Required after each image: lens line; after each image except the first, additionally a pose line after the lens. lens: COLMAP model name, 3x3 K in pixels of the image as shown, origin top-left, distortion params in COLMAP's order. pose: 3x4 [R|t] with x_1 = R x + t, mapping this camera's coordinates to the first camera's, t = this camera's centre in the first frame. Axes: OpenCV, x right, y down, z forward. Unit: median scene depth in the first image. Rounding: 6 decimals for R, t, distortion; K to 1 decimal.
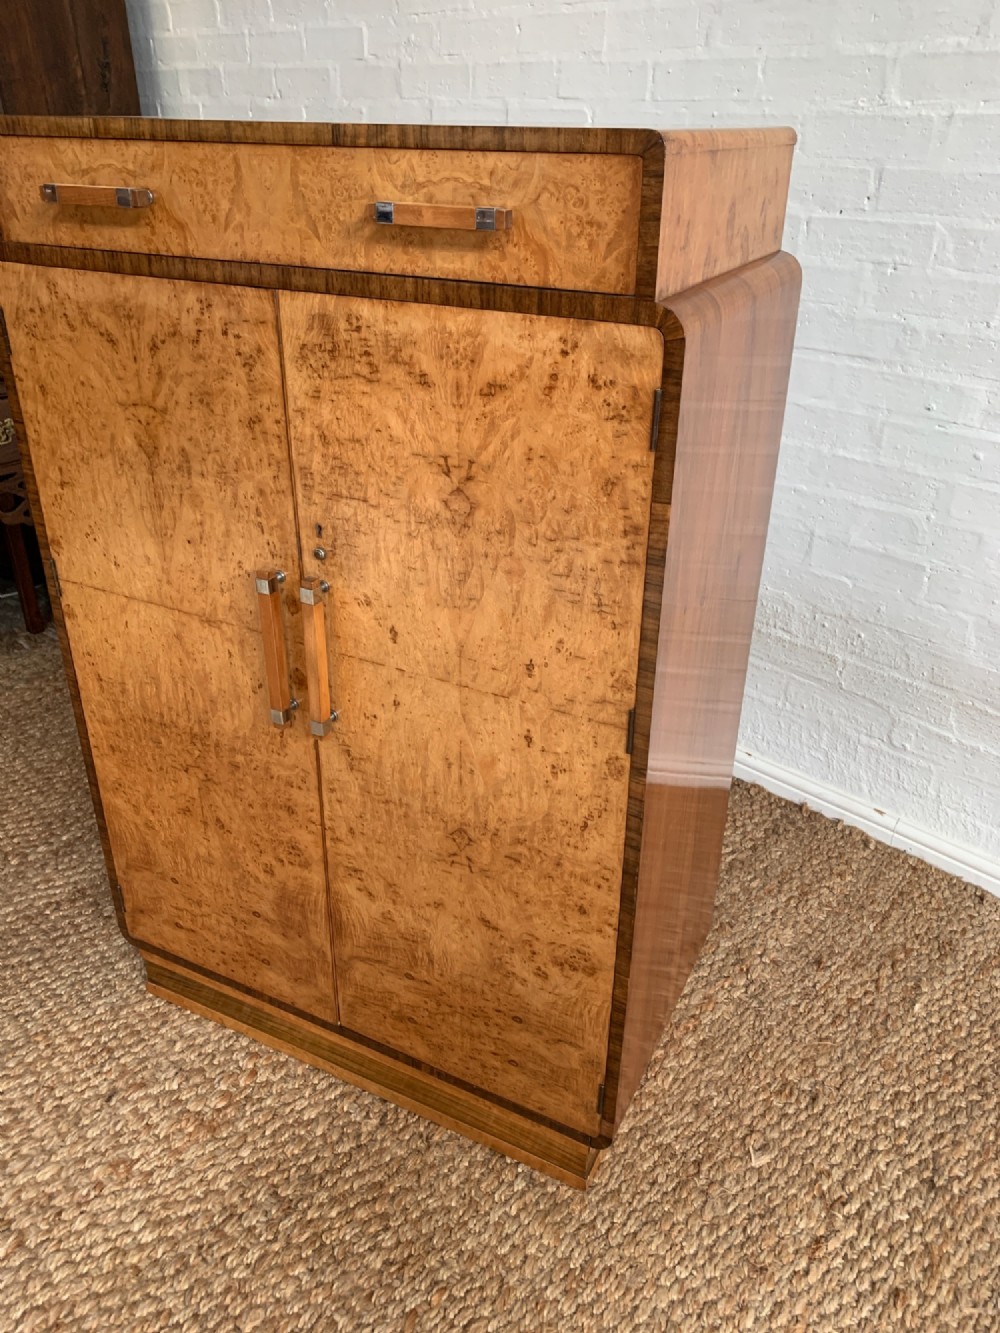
lens RADIAL K [[1032.5, 0, 496.8], [0, 1032.5, 655.5], [0, 0, 1]] dist [0.000645, 0.004701]
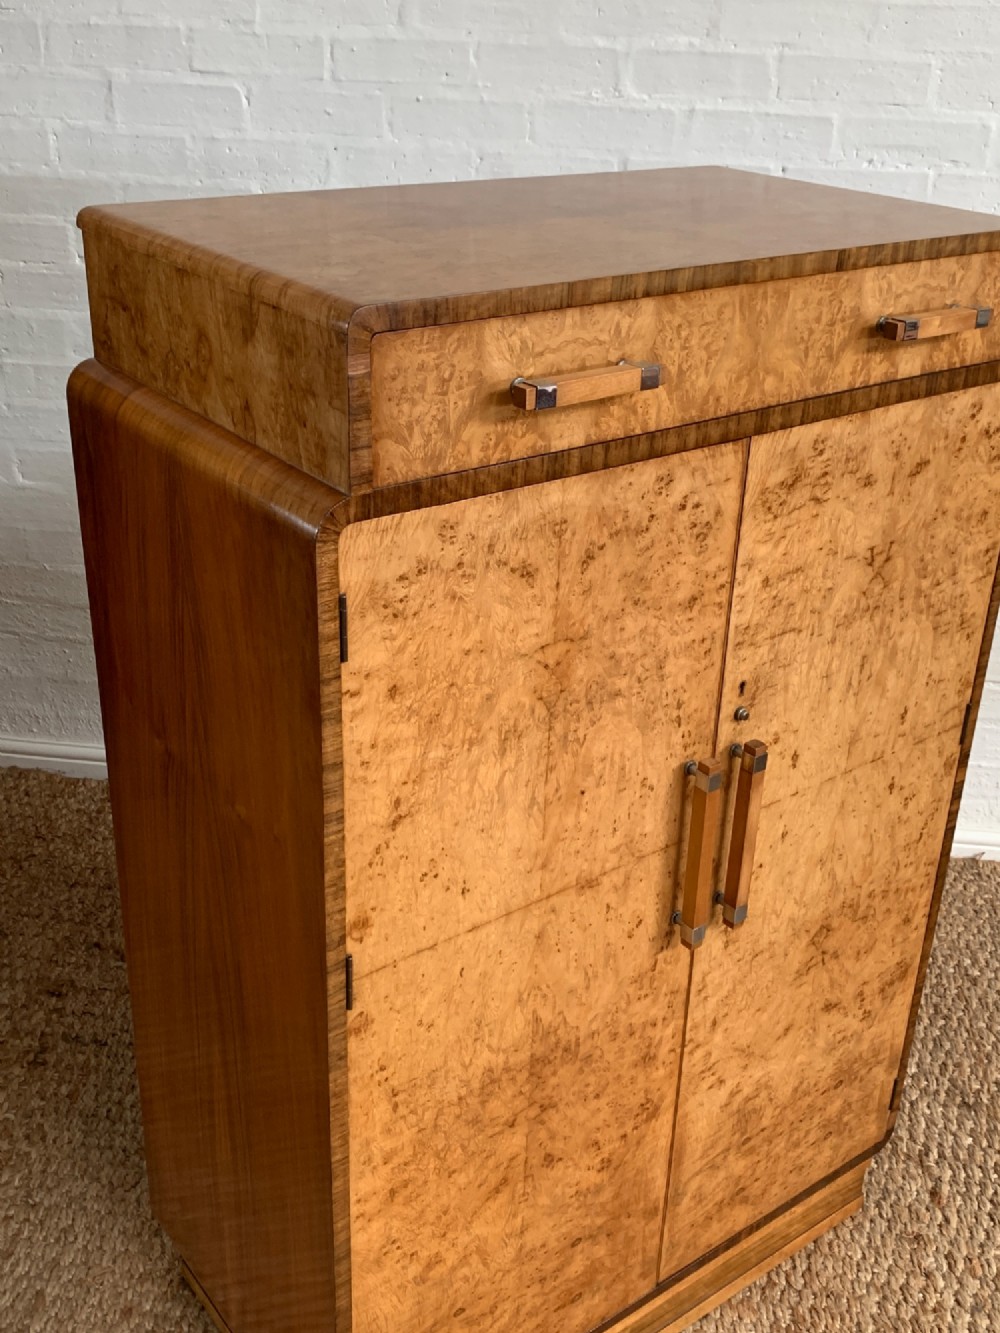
lens RADIAL K [[1430.5, 0, 511.0], [0, 1430.5, 666.9], [0, 0, 1]] dist [-0.000318, 0.000000]
pose [[0.807785, -0.246058, 0.535667, -0.652280], [0.254584, 0.965221, 0.059461, -0.138570], [-0.531668, 0.088341, 0.842333, -0.040745]]
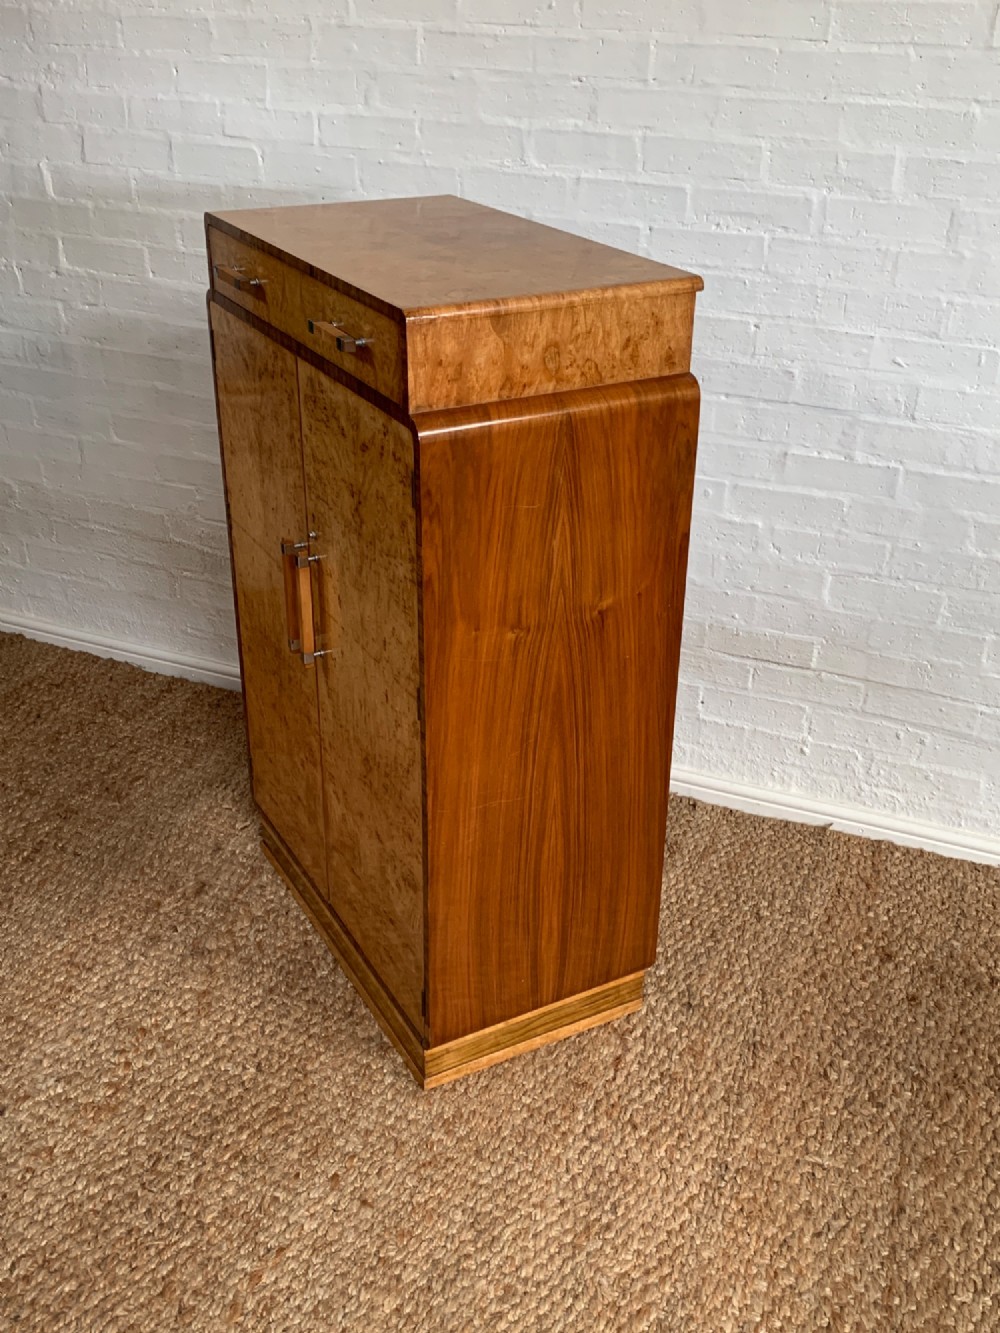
lens RADIAL K [[1379.2, 0, 502.1], [0, 1379.2, 678.3], [0, 0, 1]] dist [0.001866, 0.000000]
pose [[0.937495, -0.151857, 0.313116, -0.290448], [0.151119, 0.988153, 0.026778, 0.019083], [-0.313473, 0.022213, 0.949337, -0.602406]]
